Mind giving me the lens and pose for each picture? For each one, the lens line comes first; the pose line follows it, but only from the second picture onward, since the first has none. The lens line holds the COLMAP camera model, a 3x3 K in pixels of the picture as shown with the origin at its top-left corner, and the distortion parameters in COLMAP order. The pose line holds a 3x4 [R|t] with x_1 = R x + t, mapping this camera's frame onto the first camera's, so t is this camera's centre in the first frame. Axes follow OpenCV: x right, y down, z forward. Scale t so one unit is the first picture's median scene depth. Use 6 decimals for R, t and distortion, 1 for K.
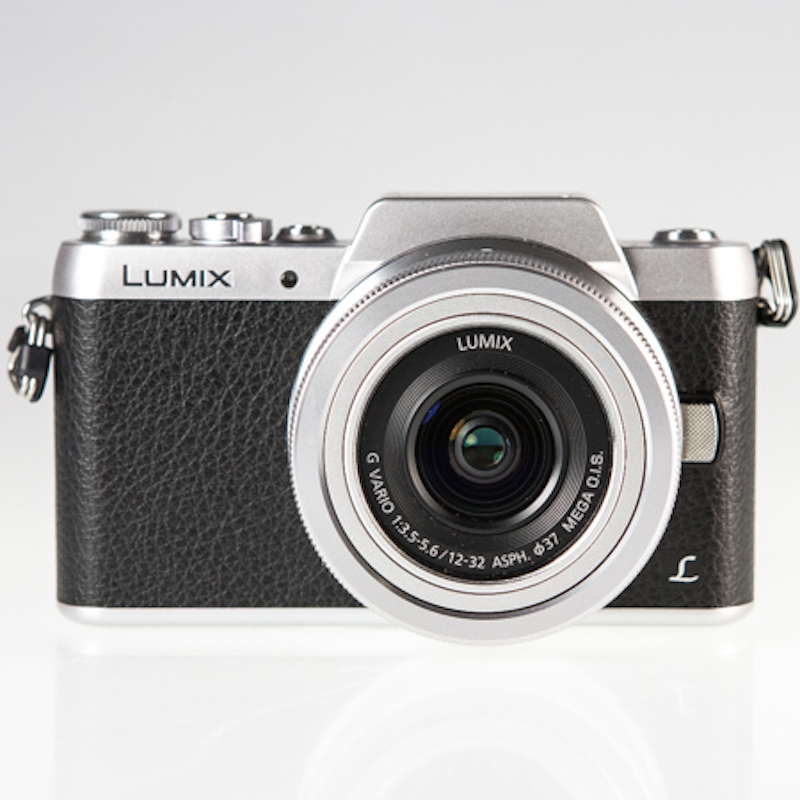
lens RADIAL K [[2568.9, 0, 399.7], [0, 2568.9, 402.4], [0, 0, 1]] dist [0.667924, 0.000000]
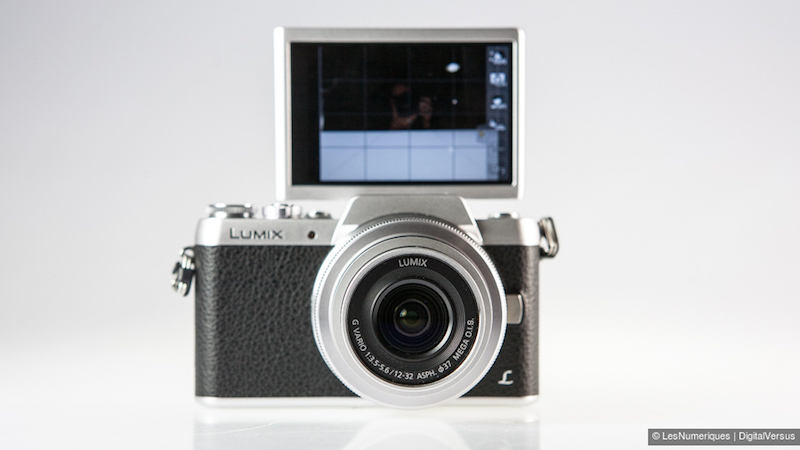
lens RADIAL K [[1571.3, 0, 402.6], [0, 1571.3, 223.6], [0, 0, 1]] dist [0.724834, 0.000000]
pose [[0.999942, -0.000699, 0.010702, 0.015885], [0.001124, 0.999207, -0.039799, -0.006794], [-0.010665, 0.039809, 0.999150, -0.247471]]
